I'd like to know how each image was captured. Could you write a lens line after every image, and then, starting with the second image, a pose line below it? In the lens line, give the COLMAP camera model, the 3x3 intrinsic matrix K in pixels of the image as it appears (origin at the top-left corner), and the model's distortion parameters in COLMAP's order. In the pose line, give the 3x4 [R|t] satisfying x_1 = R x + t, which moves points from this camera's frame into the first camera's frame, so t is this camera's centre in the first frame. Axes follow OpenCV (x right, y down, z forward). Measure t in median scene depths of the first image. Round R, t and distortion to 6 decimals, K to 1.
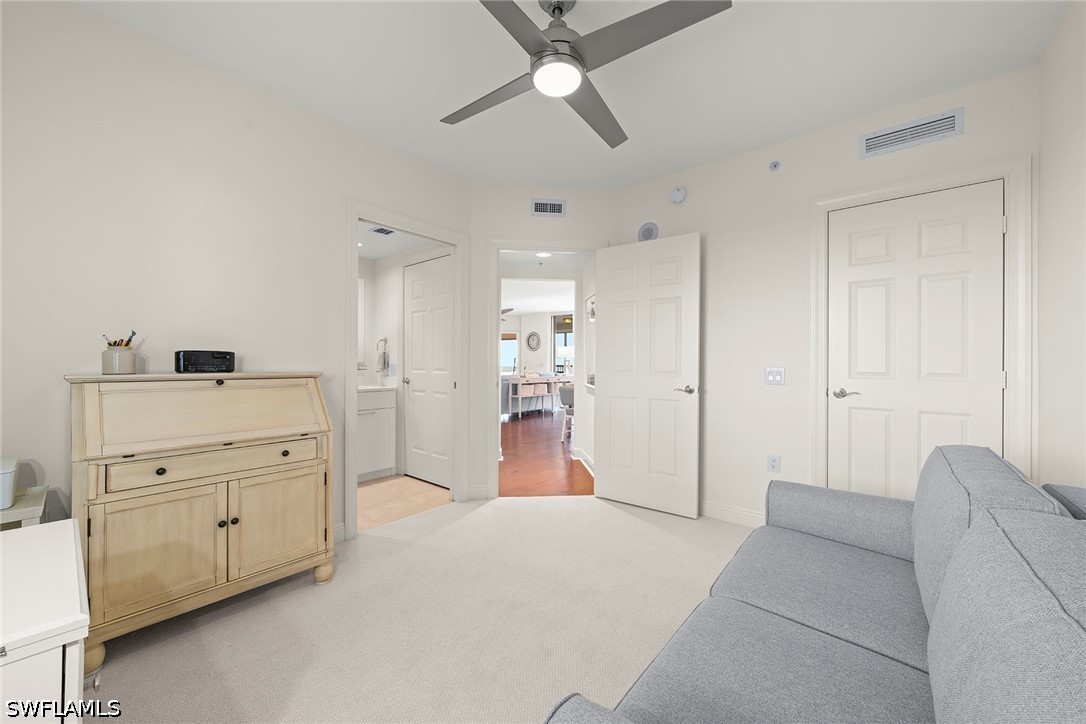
lens RADIAL K [[398.4, 0, 548.5], [0, 398.4, 364.6], [0, 0, 1]] dist [-0.000383, -0.000056]
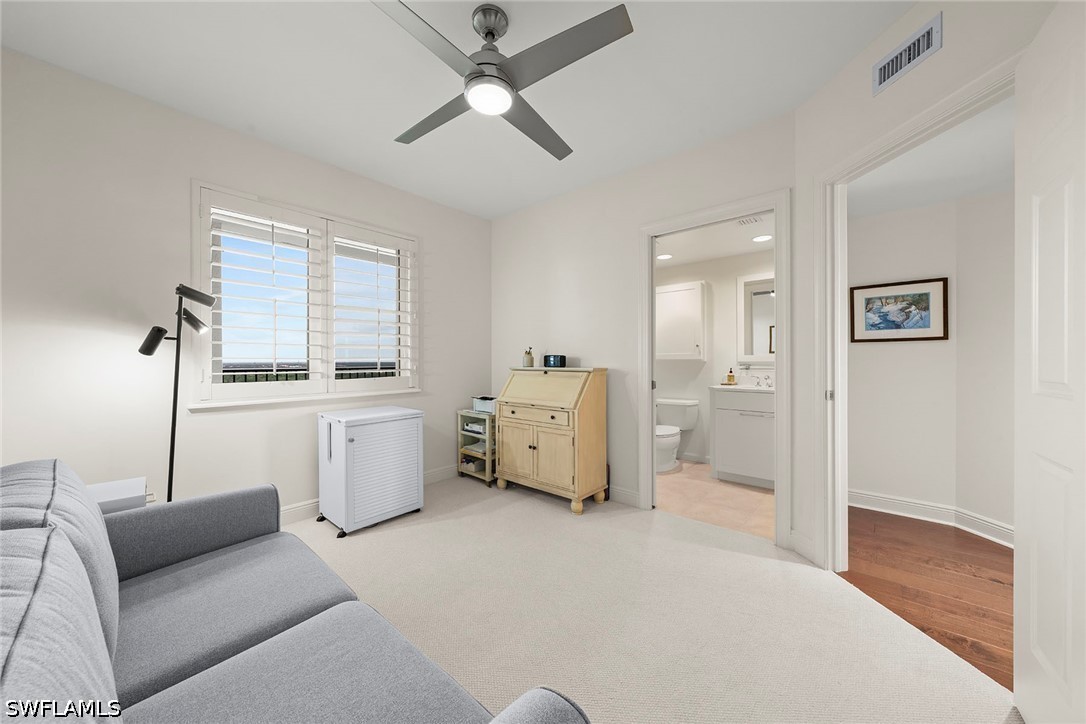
lens RADIAL K [[370.6, 0, 543.0], [0, 370.6, 362.0], [0, 0, 1]] dist [-0.001975, -0.000135]
pose [[-0.002273, -0.002776, -0.999994, 0.521355], [-0.007119, 0.999971, -0.002760, 0.000992], [0.999972, 0.007113, -0.002293, 0.588613]]
